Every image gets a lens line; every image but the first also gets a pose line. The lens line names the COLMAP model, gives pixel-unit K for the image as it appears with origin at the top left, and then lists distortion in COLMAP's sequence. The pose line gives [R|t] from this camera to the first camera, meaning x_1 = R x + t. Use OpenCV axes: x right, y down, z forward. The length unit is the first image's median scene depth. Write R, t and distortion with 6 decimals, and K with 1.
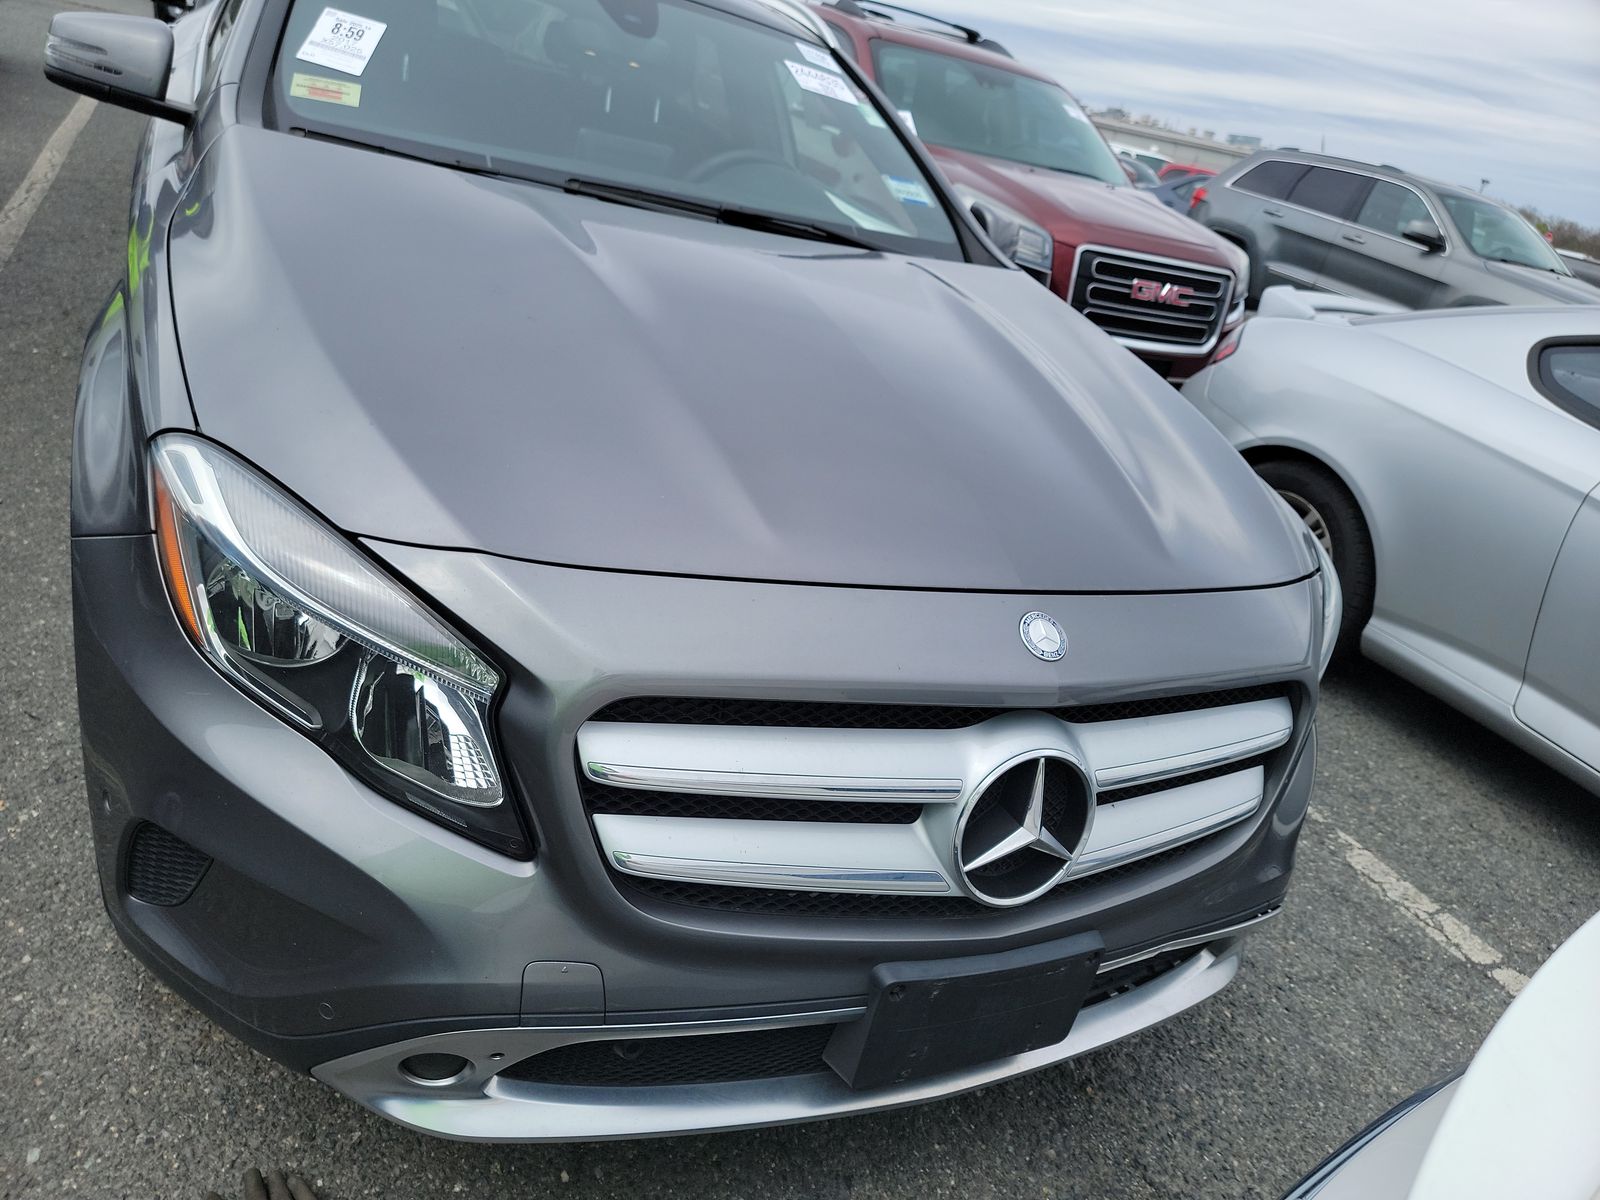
lens RADIAL K [[1099.9, 0, 800.0], [0, 1099.9, 600.0], [0, 0, 1]] dist [0.080878, -0.069788]
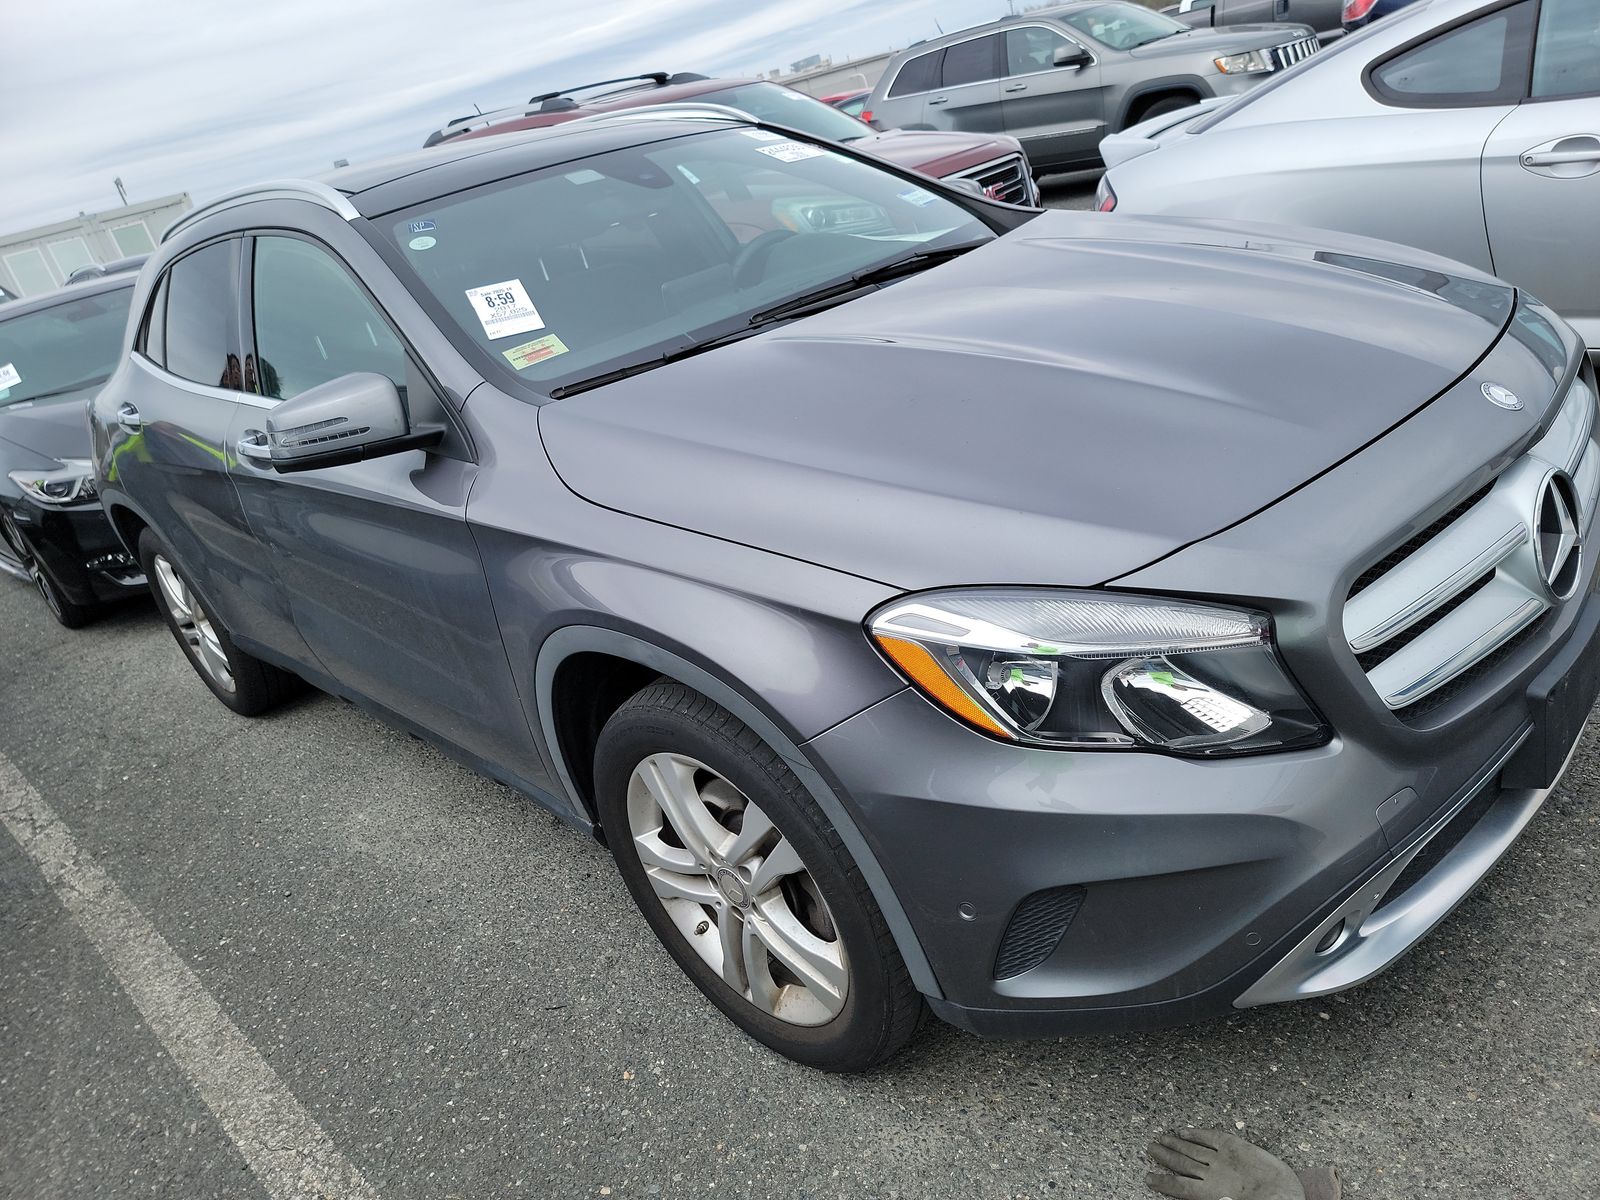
lens RADIAL K [[1099.9, 0, 800.0], [0, 1099.9, 600.0], [0, 0, 1]] dist [0.080878, -0.069788]
pose [[0.840326, -0.518673, 0.157574, -0.493986], [0.521429, 0.852879, 0.026622, -0.140228], [-0.148199, 0.059793, 0.987148, -0.088540]]
